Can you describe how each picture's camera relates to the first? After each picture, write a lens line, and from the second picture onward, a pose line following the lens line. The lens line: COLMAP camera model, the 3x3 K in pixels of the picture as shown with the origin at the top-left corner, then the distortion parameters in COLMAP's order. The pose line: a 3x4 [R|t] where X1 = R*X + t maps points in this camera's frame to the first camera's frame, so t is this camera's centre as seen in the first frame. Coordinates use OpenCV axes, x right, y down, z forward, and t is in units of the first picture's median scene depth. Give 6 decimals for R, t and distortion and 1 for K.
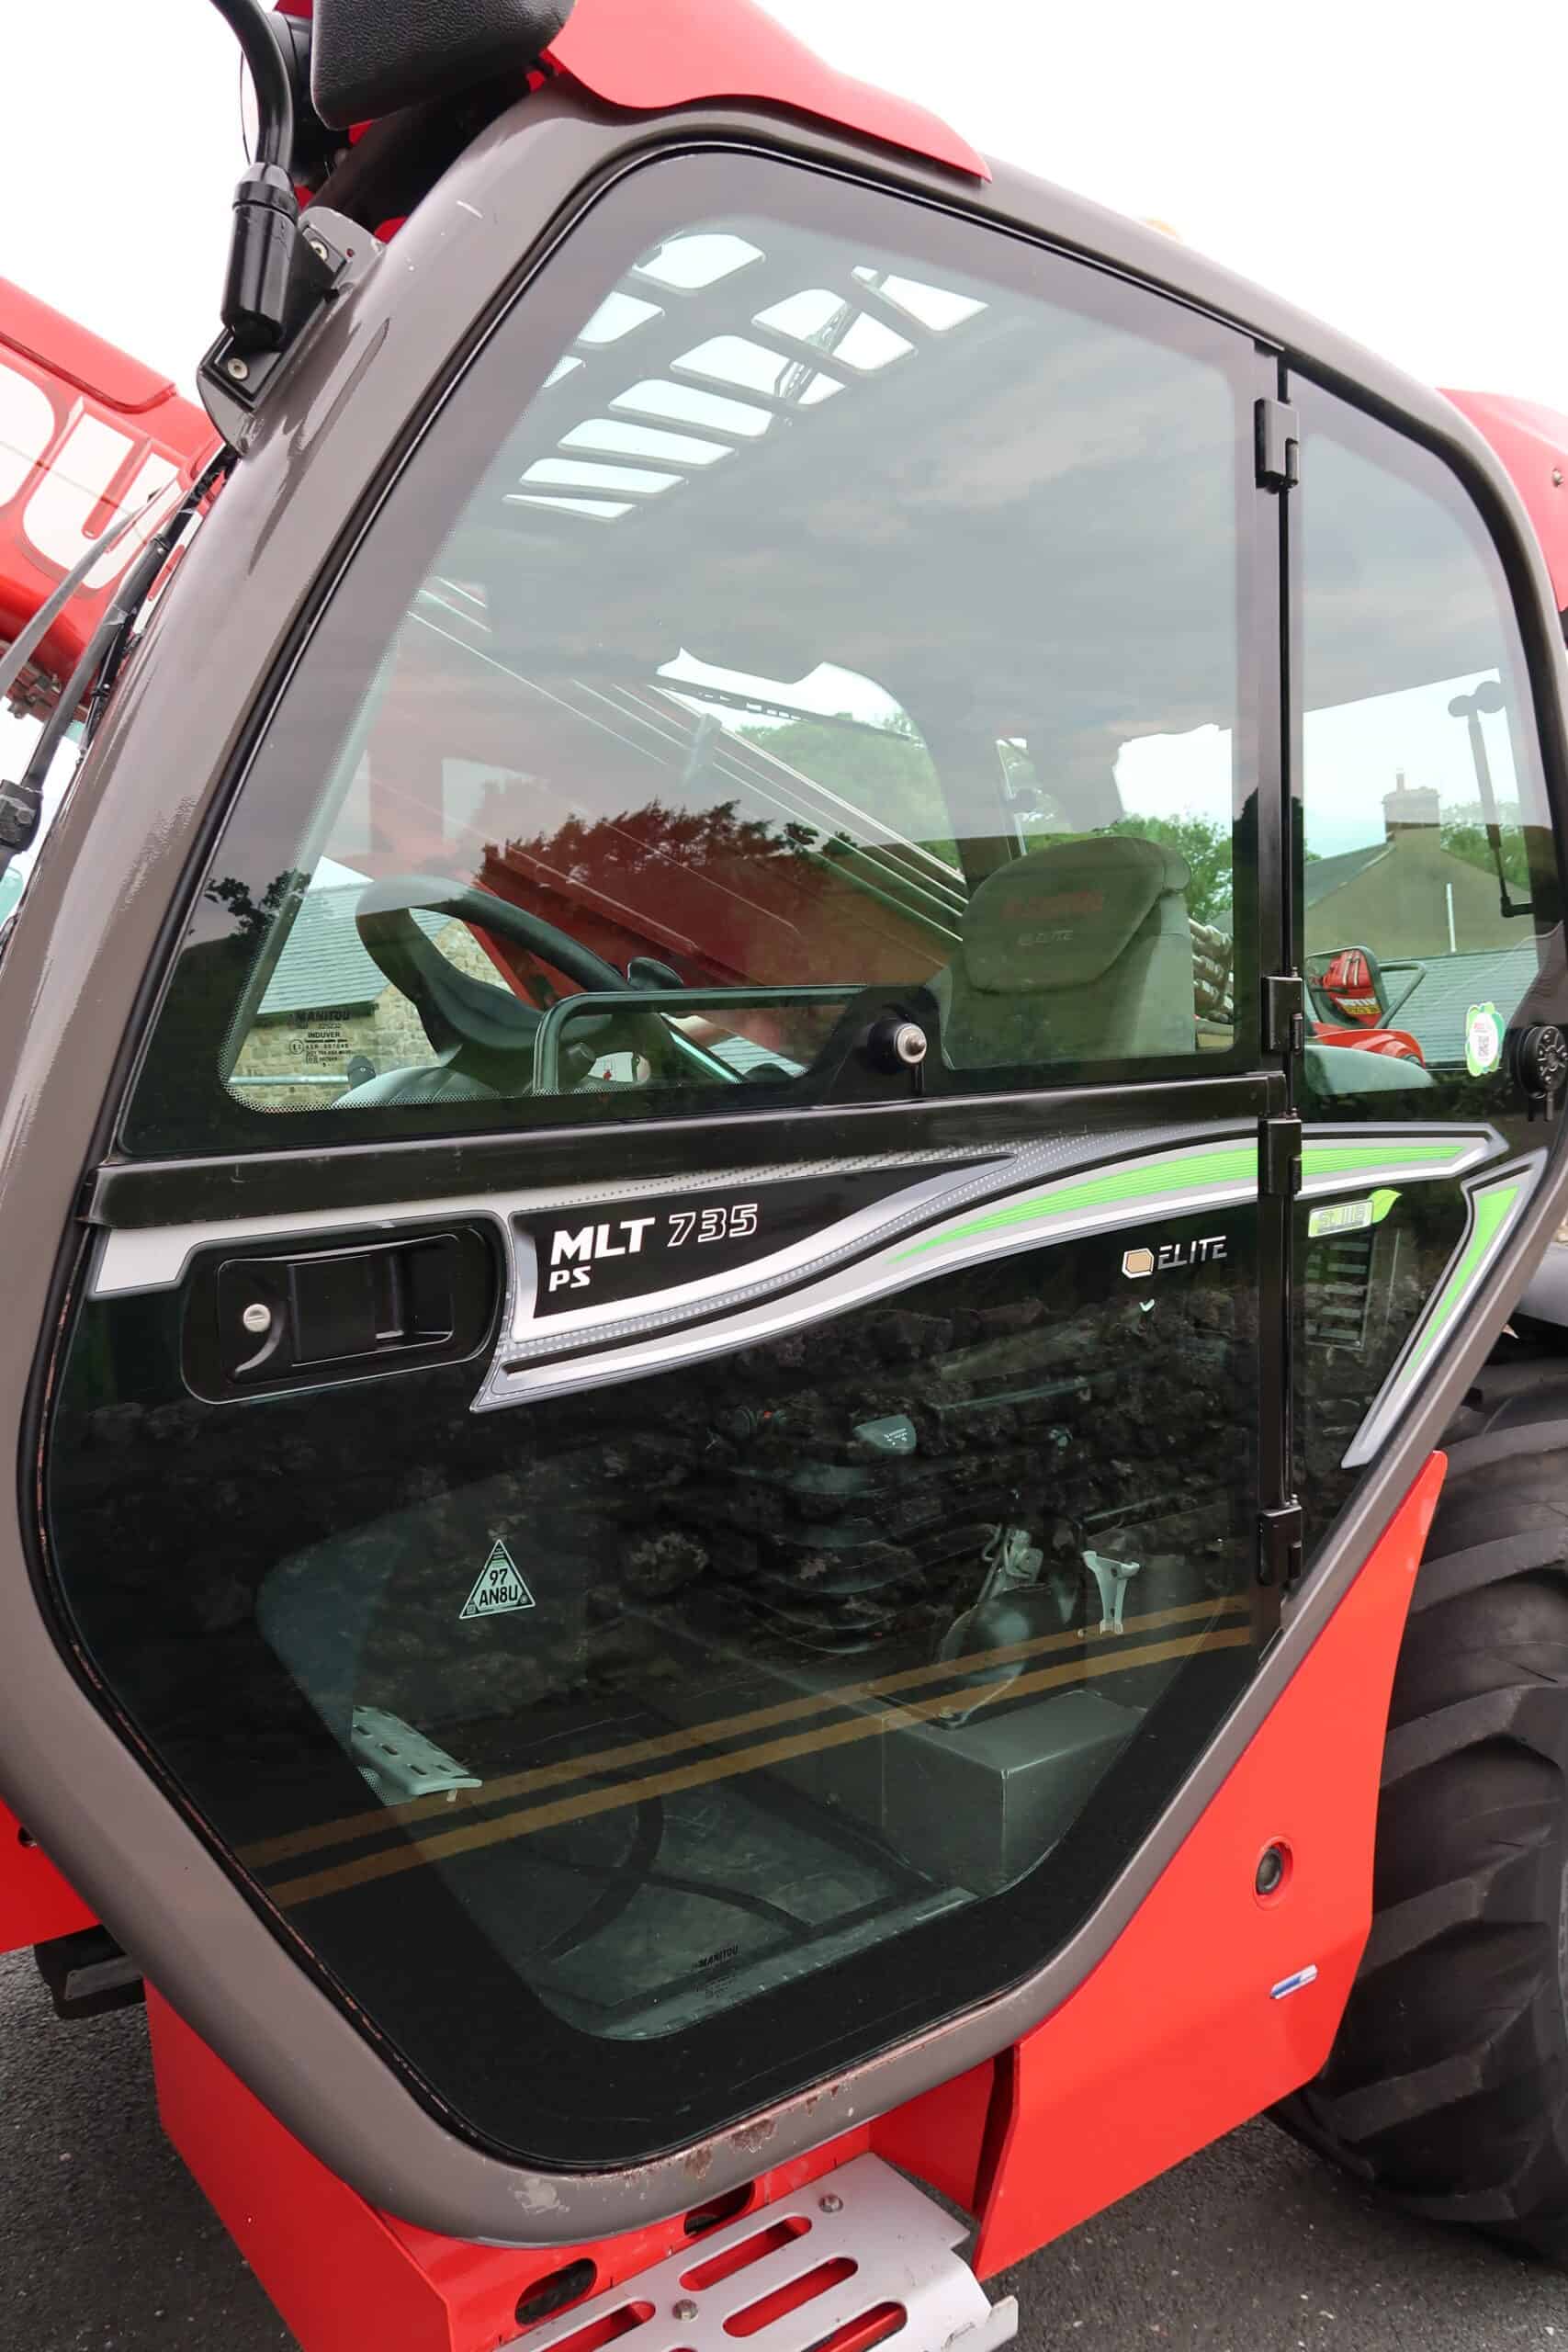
lens RADIAL K [[1621.6, 0, 777.7], [0, 1621.6, 1188.6], [0, 0, 1]] dist [-0.025093, 0.007586]
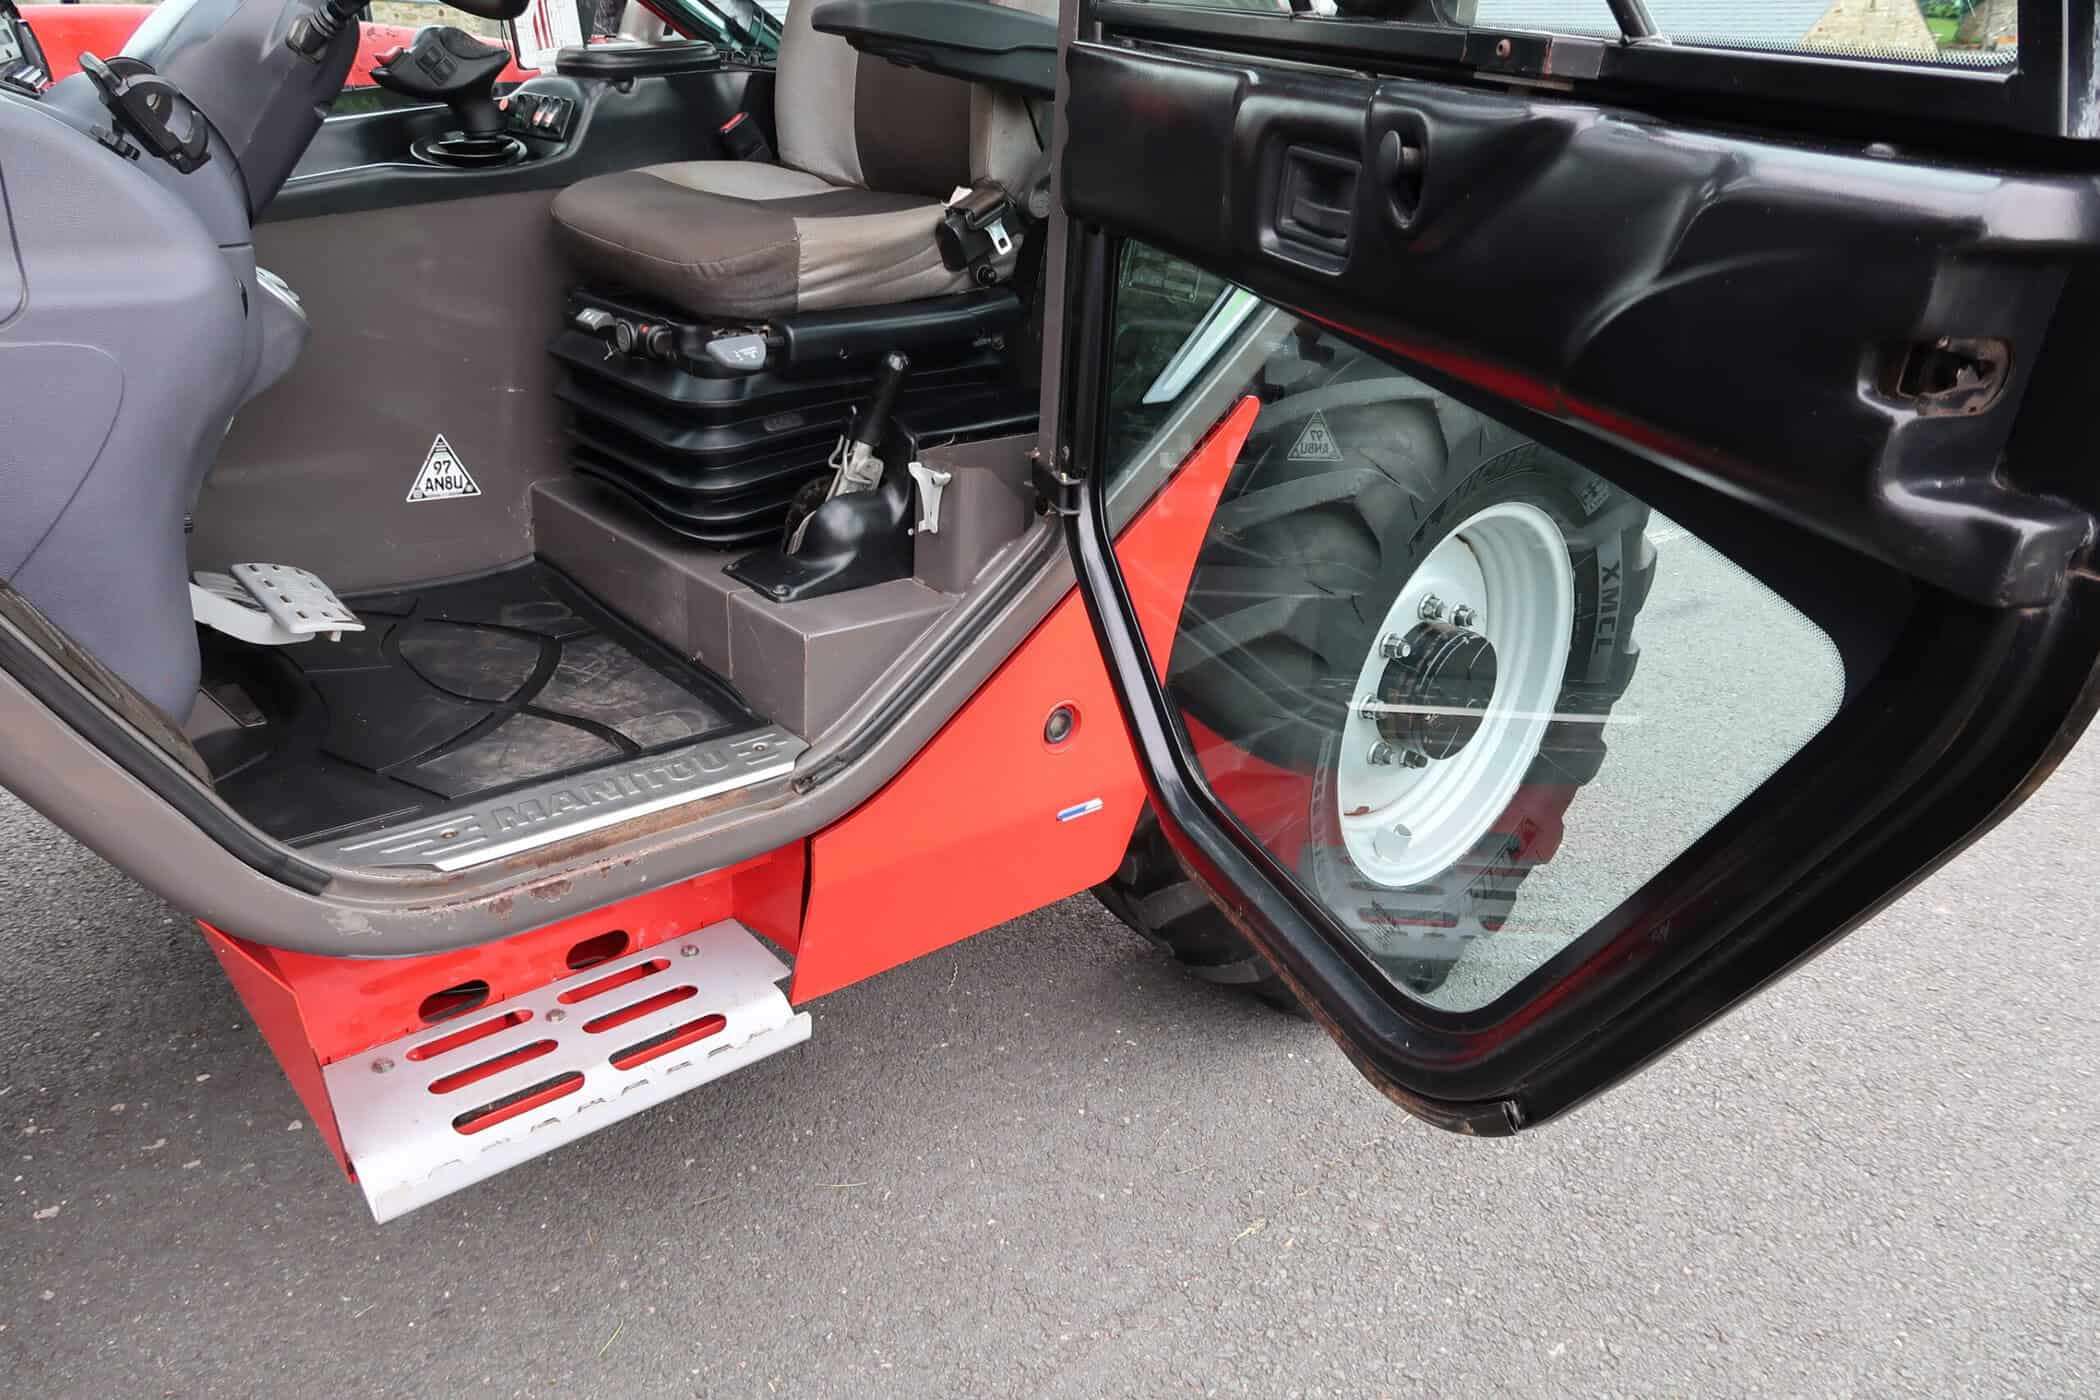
lens RADIAL K [[1445.2, 0, 1044.3], [0, 1445.2, 694.6], [0, 0, 1]] dist [-0.019821, 0.004102]
pose [[0.996327, 0.034995, 0.078148, 0.204822], [-0.060228, 0.935149, 0.349098, 0.012342], [-0.060864, -0.352523, 0.933822, -0.031853]]
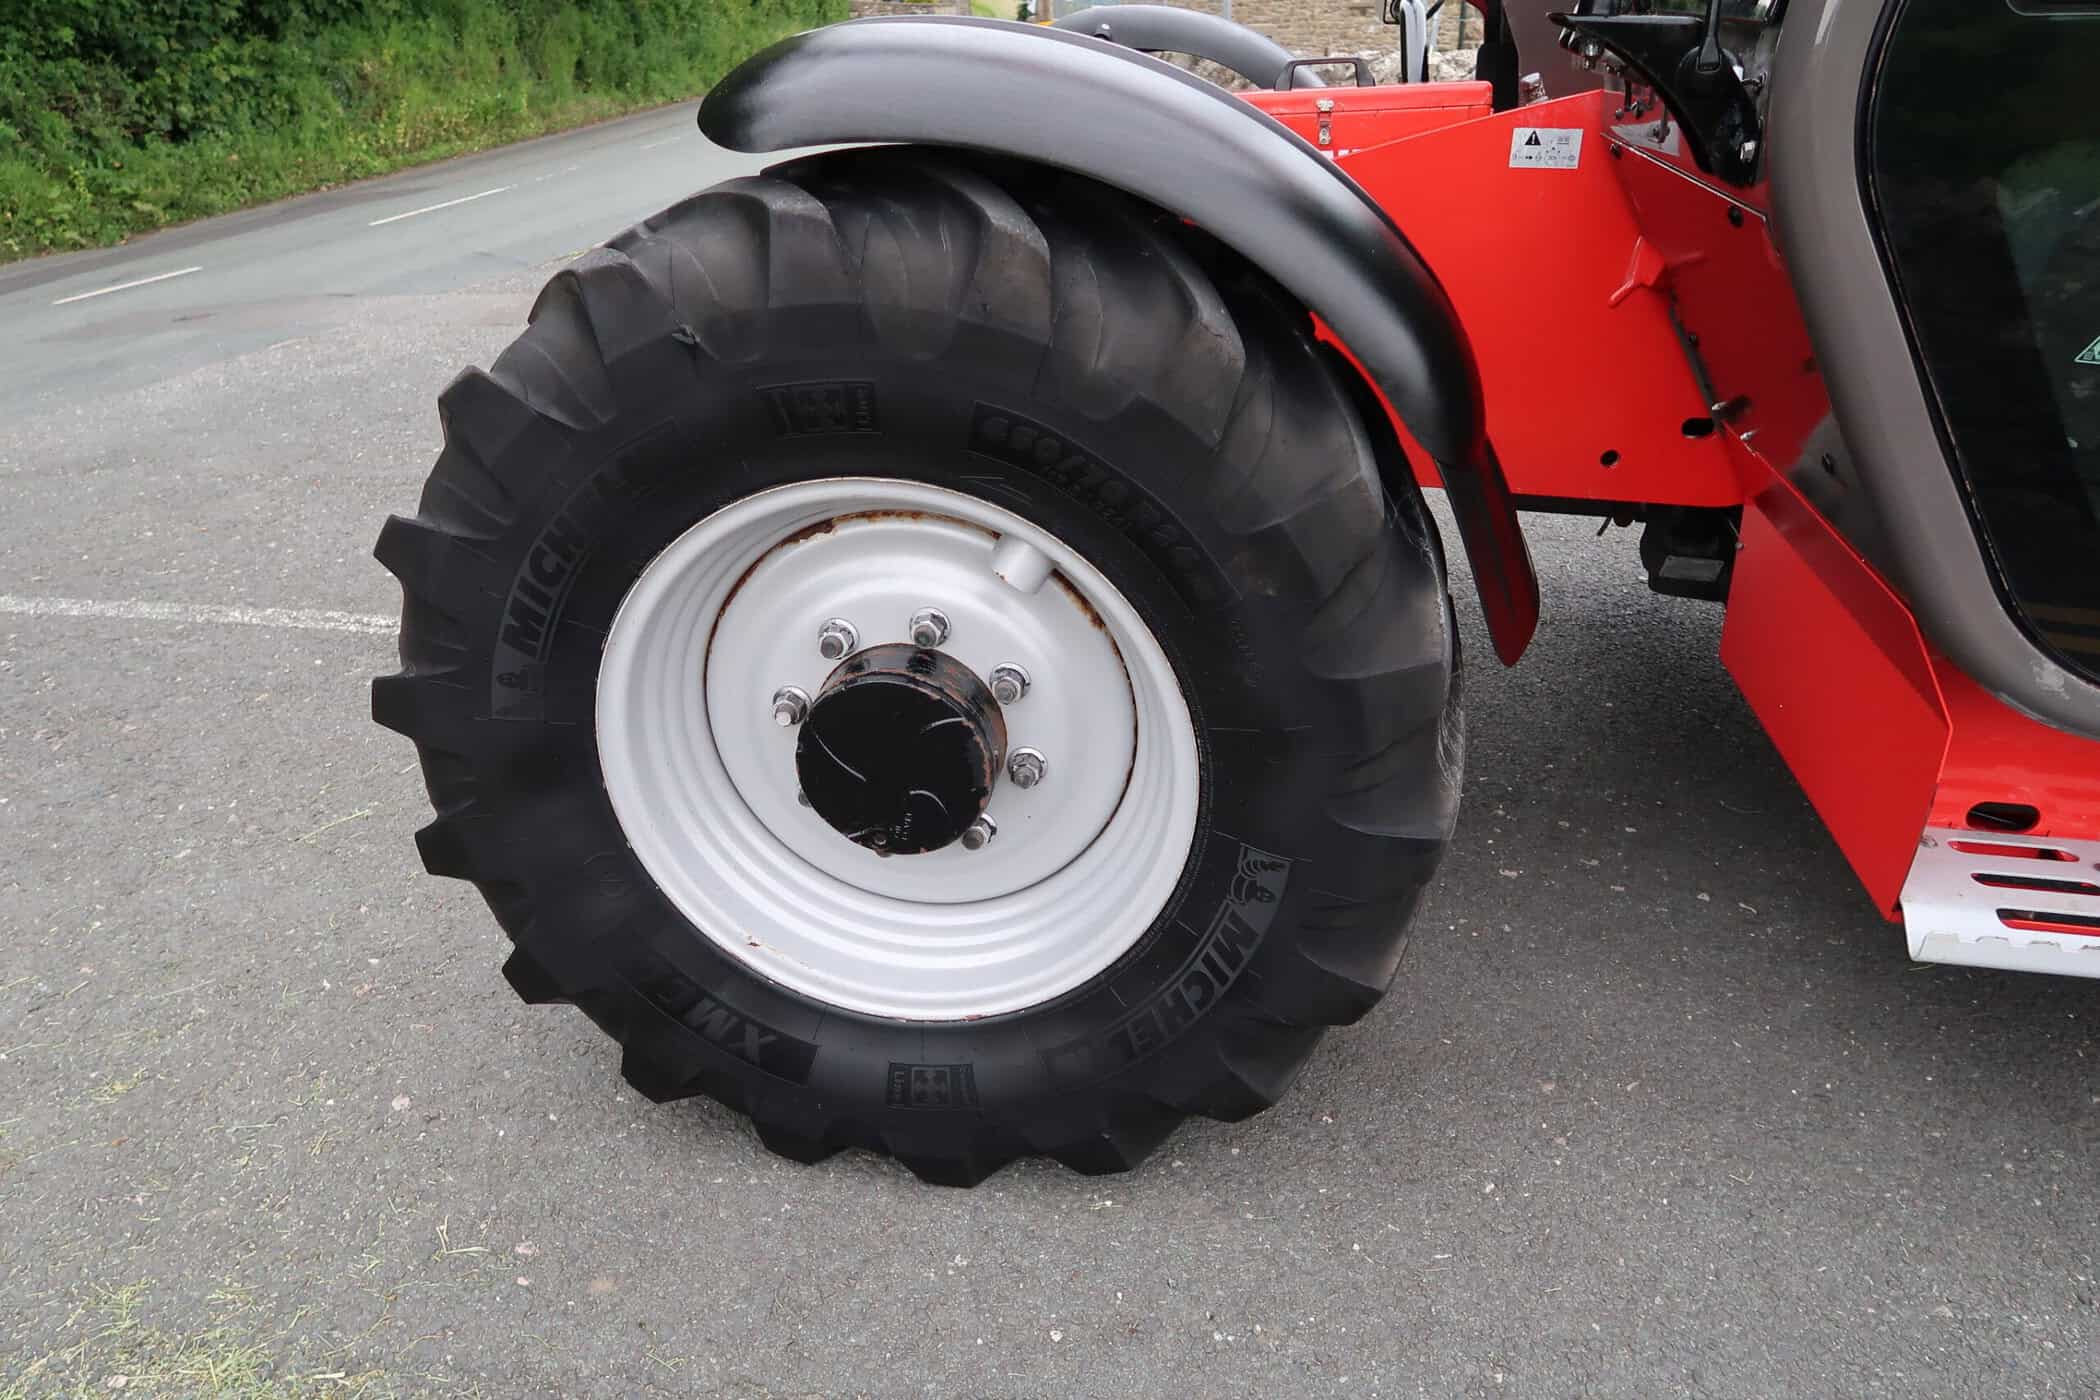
lens RADIAL K [[1448.0, 0, 1042.8], [0, 1448.0, 695.6], [0, 0, 1]] dist [-0.025093, 0.007586]
pose [[0.692691, 0.353474, -0.628677, 0.022877], [-0.069931, 0.900478, 0.429242, 0.108215], [0.717836, -0.253368, 0.648472, -0.300128]]
